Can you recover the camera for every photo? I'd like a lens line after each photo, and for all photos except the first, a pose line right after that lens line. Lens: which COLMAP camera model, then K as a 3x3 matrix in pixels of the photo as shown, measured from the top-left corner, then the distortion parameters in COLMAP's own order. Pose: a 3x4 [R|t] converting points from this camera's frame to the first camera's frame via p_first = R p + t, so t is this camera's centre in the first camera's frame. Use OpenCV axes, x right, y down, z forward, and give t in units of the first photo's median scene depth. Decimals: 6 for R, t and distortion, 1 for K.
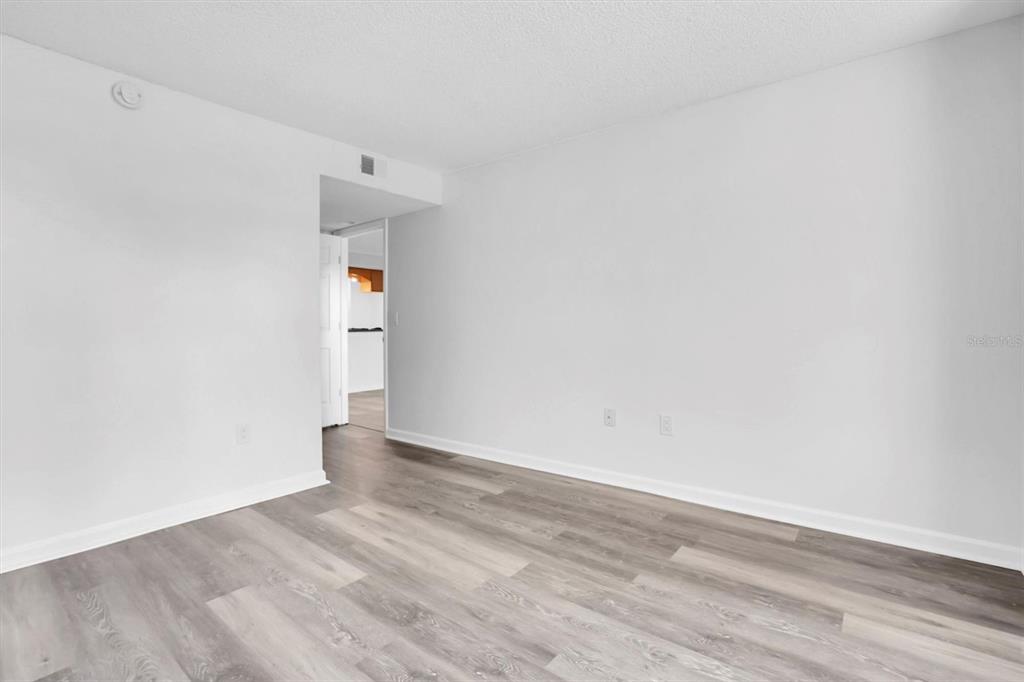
lens RADIAL K [[482.4, 0, 512.0], [0, 482.4, 341.0], [0, 0, 1]] dist [-0.065878, 0.022950]
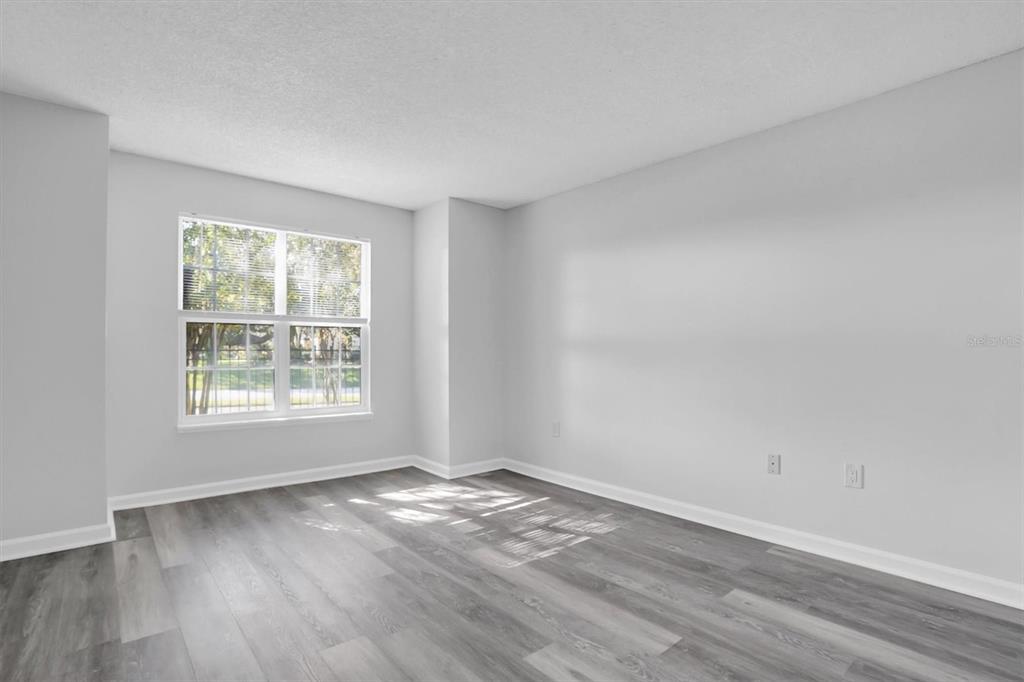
lens RADIAL K [[482.4, 0, 512.0], [0, 482.4, 341.0], [0, 0, 1]] dist [-0.065878, 0.022950]
pose [[-0.982439, 0.007235, 0.186441, -0.419261], [0.007283, 0.999973, -0.000428, -0.048277], [-0.186440, 0.000938, -0.982466, 1.709060]]
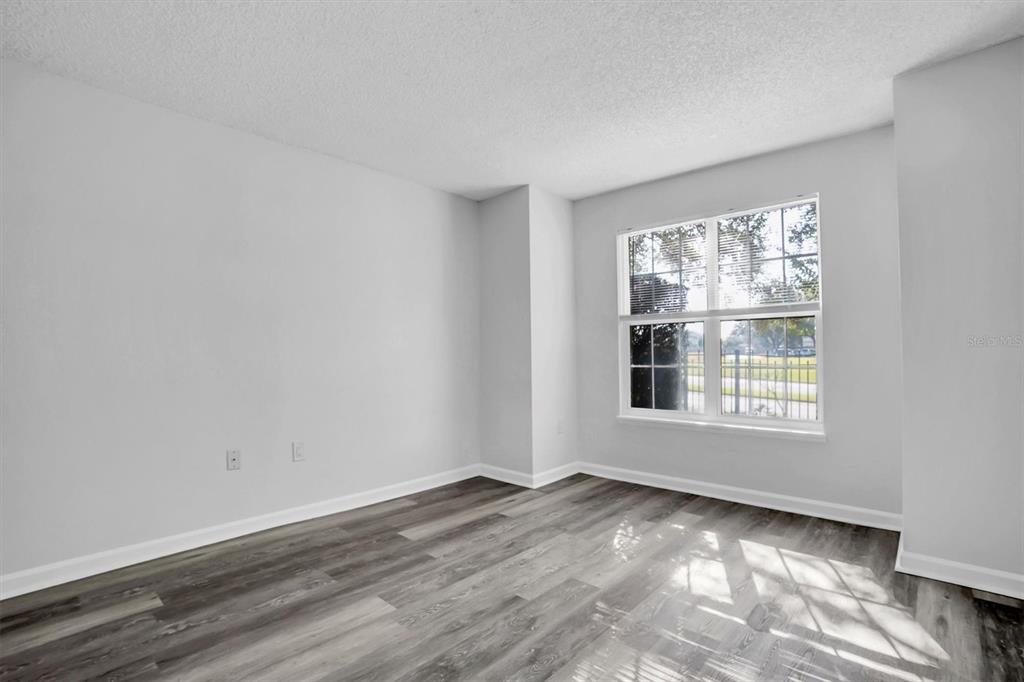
lens RADIAL K [[477.1, 0, 516.0], [0, 477.1, 343.7], [0, 0, 1]] dist [-0.070794, 0.026377]
pose [[0.058335, 0.029150, 0.997871, -0.907113], [0.036807, 0.998831, -0.031330, -0.007248], [-0.997618, 0.038556, 0.057194, 0.643499]]
